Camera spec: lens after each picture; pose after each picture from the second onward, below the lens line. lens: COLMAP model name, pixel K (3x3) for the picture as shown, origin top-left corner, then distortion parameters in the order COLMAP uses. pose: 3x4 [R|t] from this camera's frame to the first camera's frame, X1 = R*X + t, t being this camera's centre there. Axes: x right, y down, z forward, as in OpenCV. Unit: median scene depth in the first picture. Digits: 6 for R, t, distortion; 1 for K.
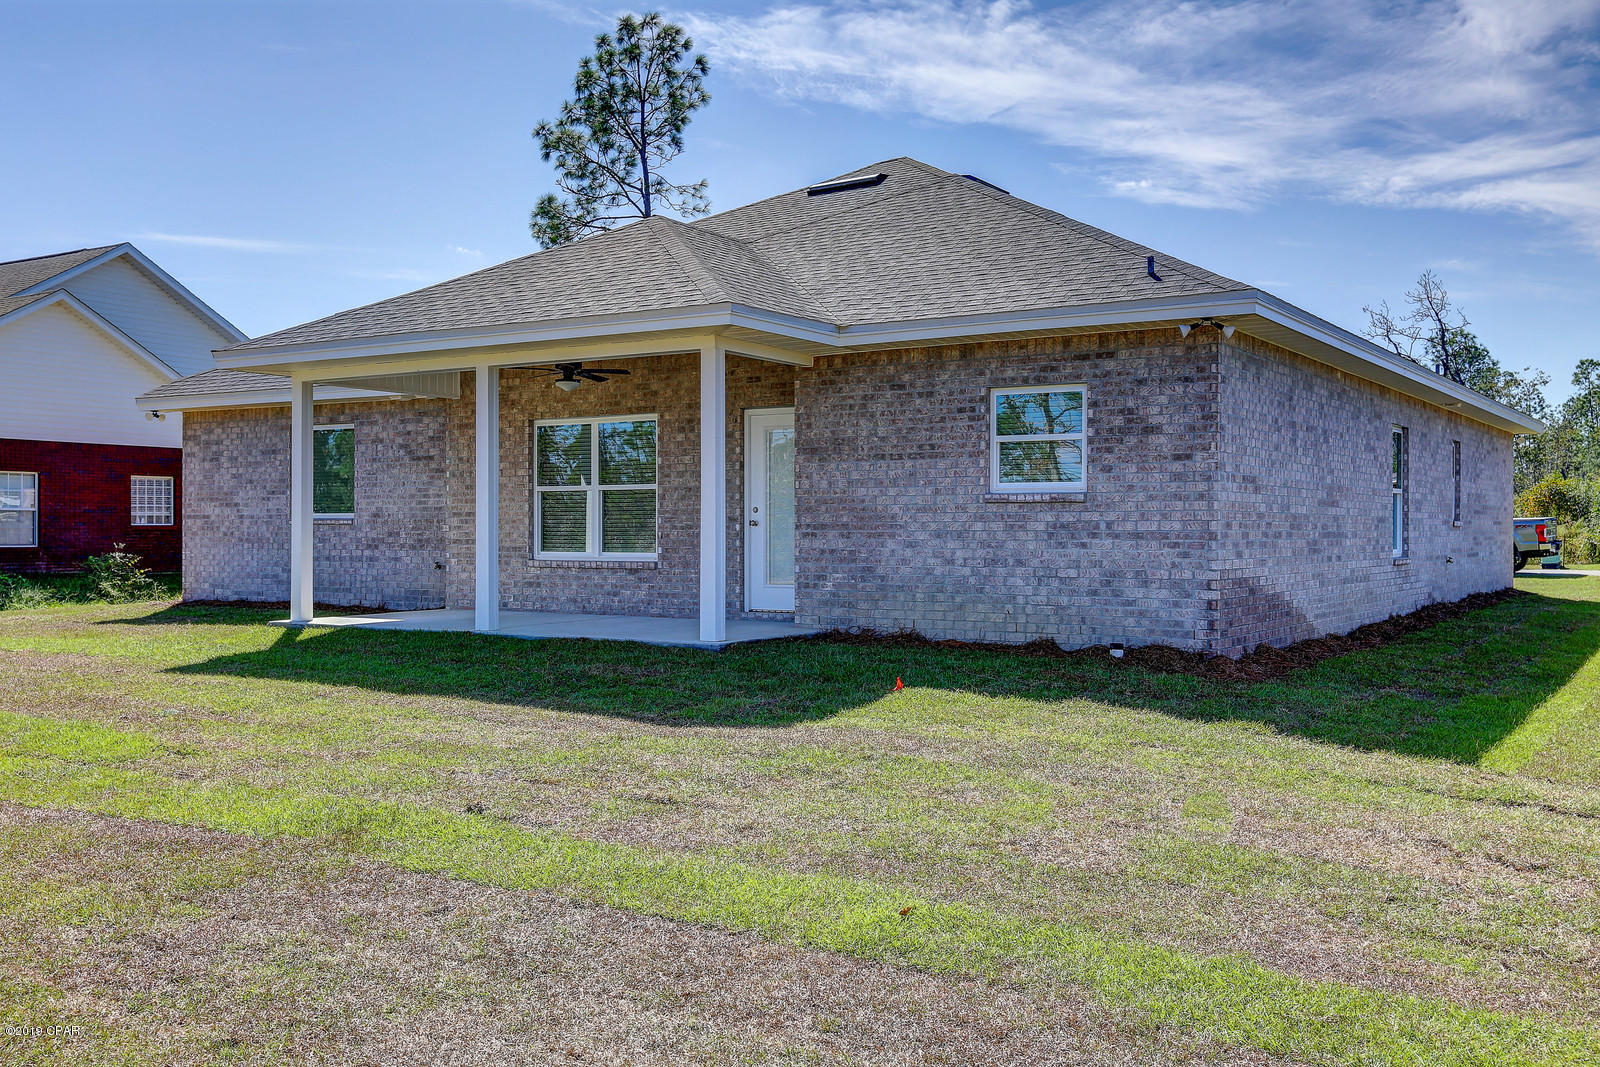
lens RADIAL K [[1503.8, 0, 800.0], [0, 1503.8, 533.5], [0, 0, 1]] dist [-0.048320, 0.289933]
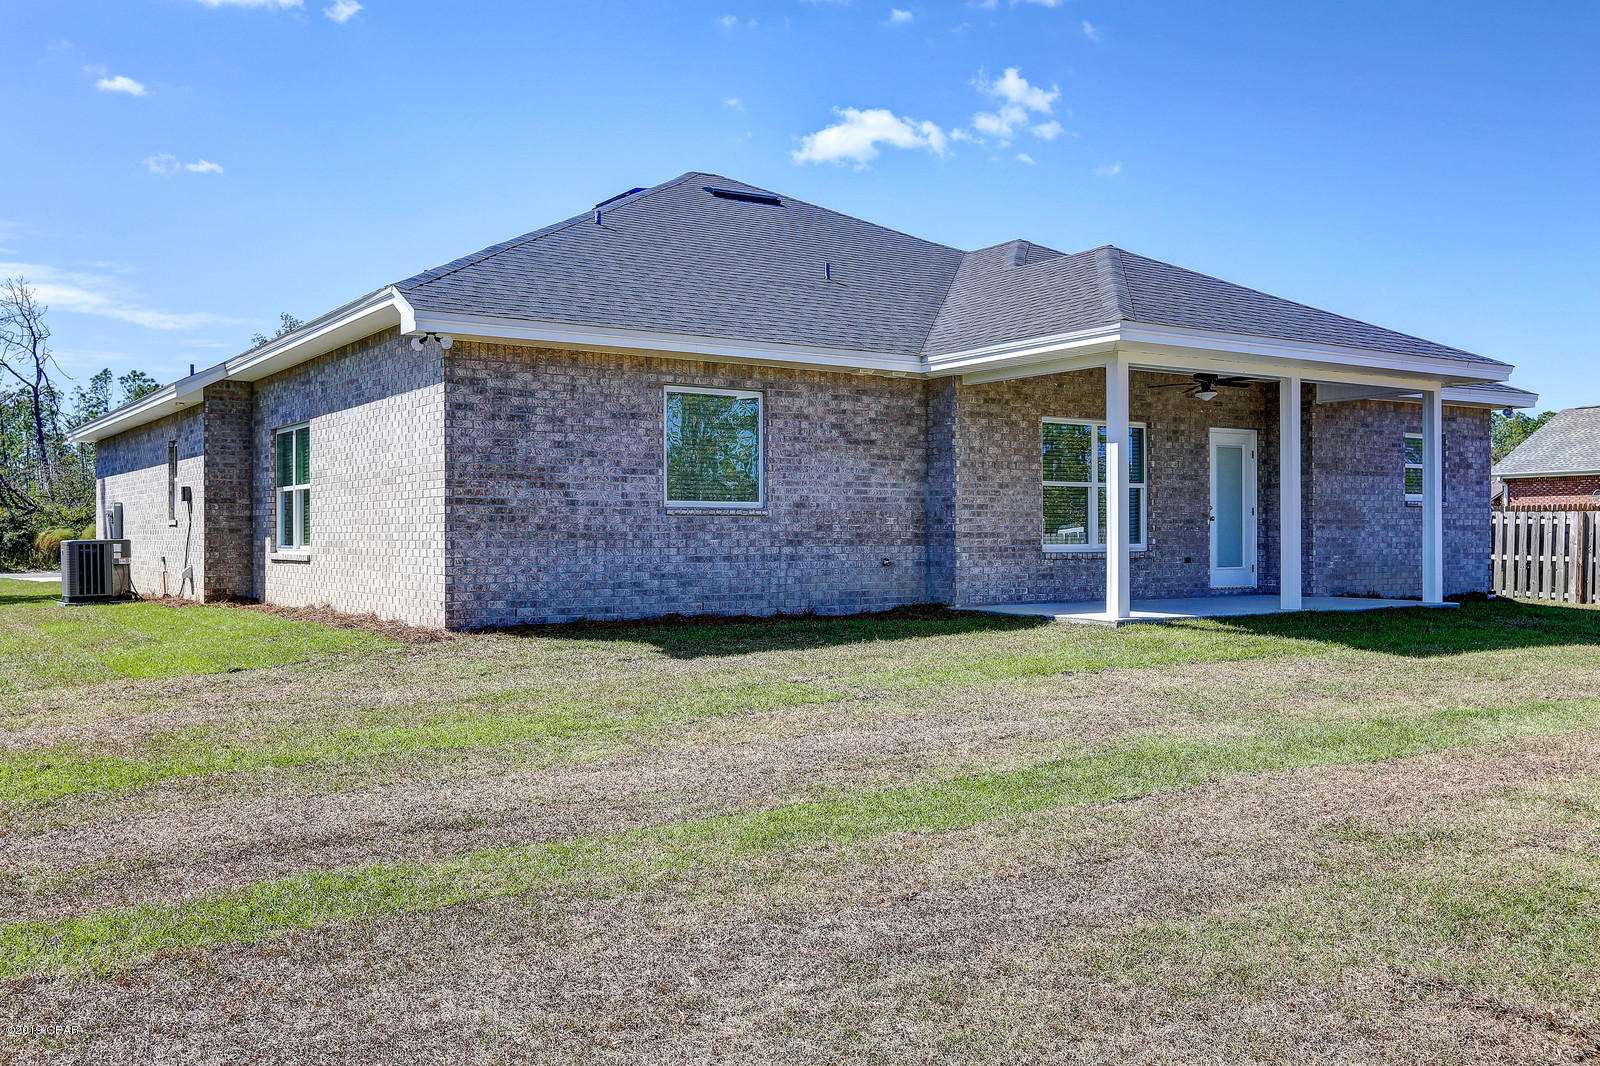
lens RADIAL K [[1455.6, 0, 804.5], [0, 1455.6, 533.3], [0, 0, 1]] dist [0.008283, 0.019018]
pose [[0.389538, 0.000711, 0.921010, -1.241085], [0.003873, 0.999990, -0.002411, 0.006696], [-0.921002, 0.004506, 0.389532, 0.819136]]
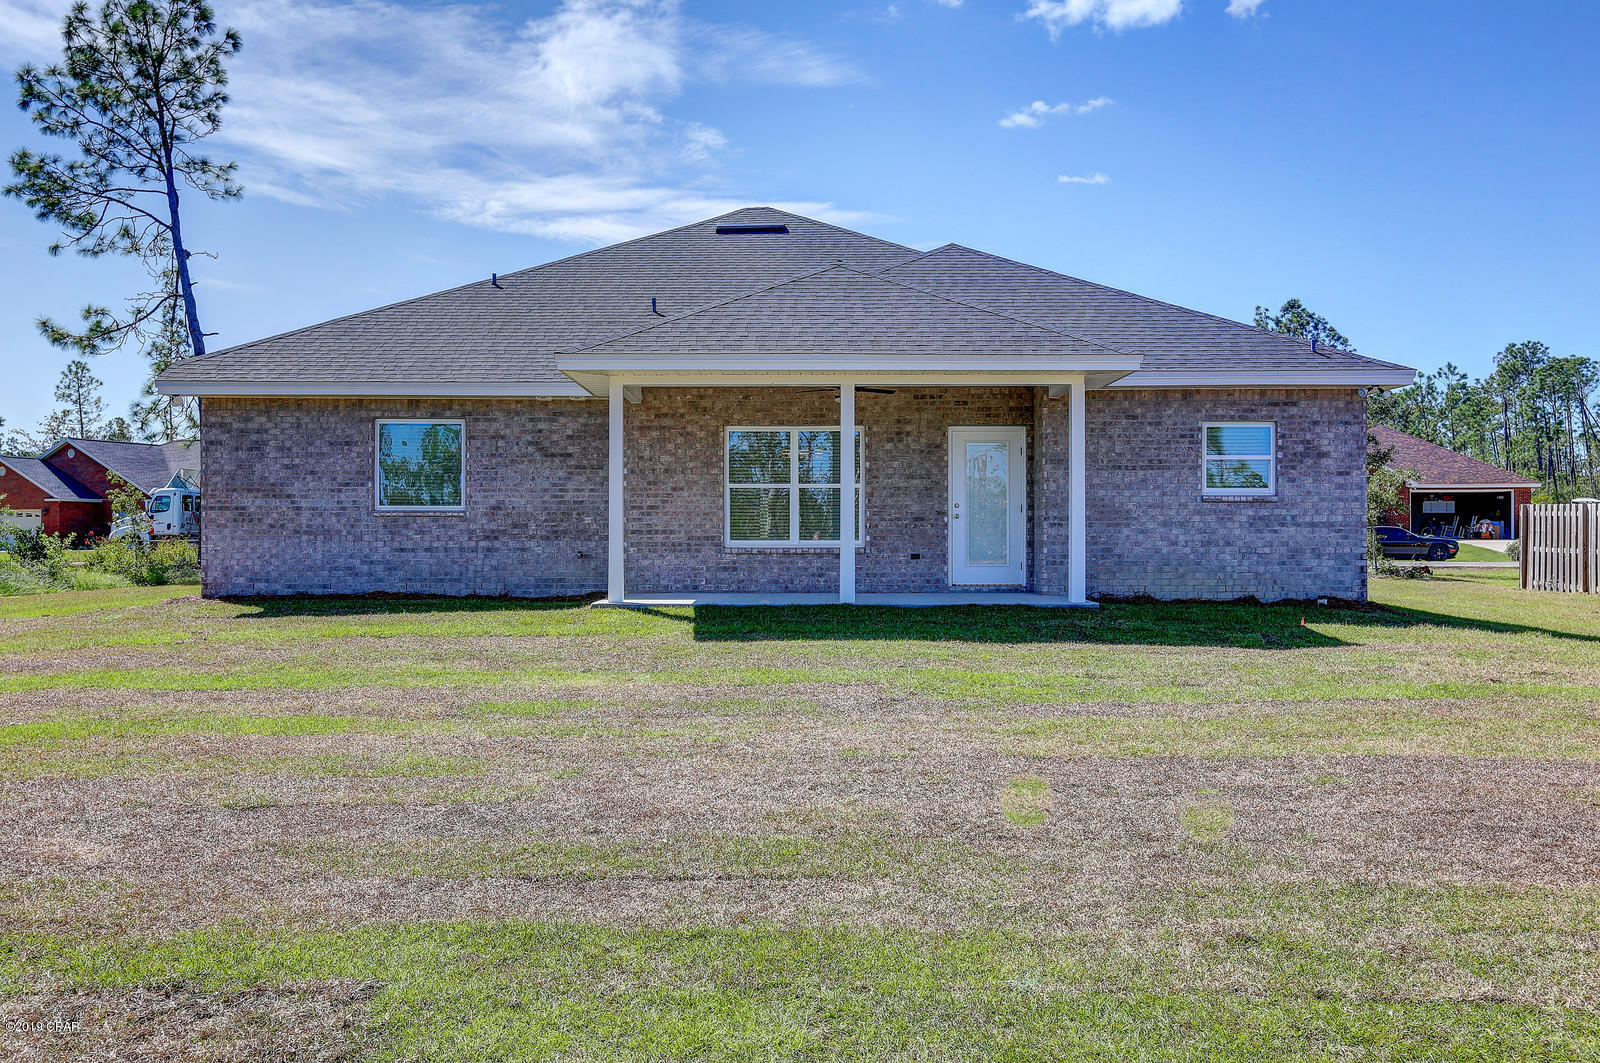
lens RADIAL K [[1503.8, 0, 800.0], [0, 1503.8, 531.5], [0, 0, 1]] dist [-0.048320, 0.289933]
pose [[0.845596, 0.001260, 0.533822, -0.797940], [0.001356, 0.999989, -0.004509, 0.011252], [-0.533822, 0.004537, 0.845585, -0.000638]]
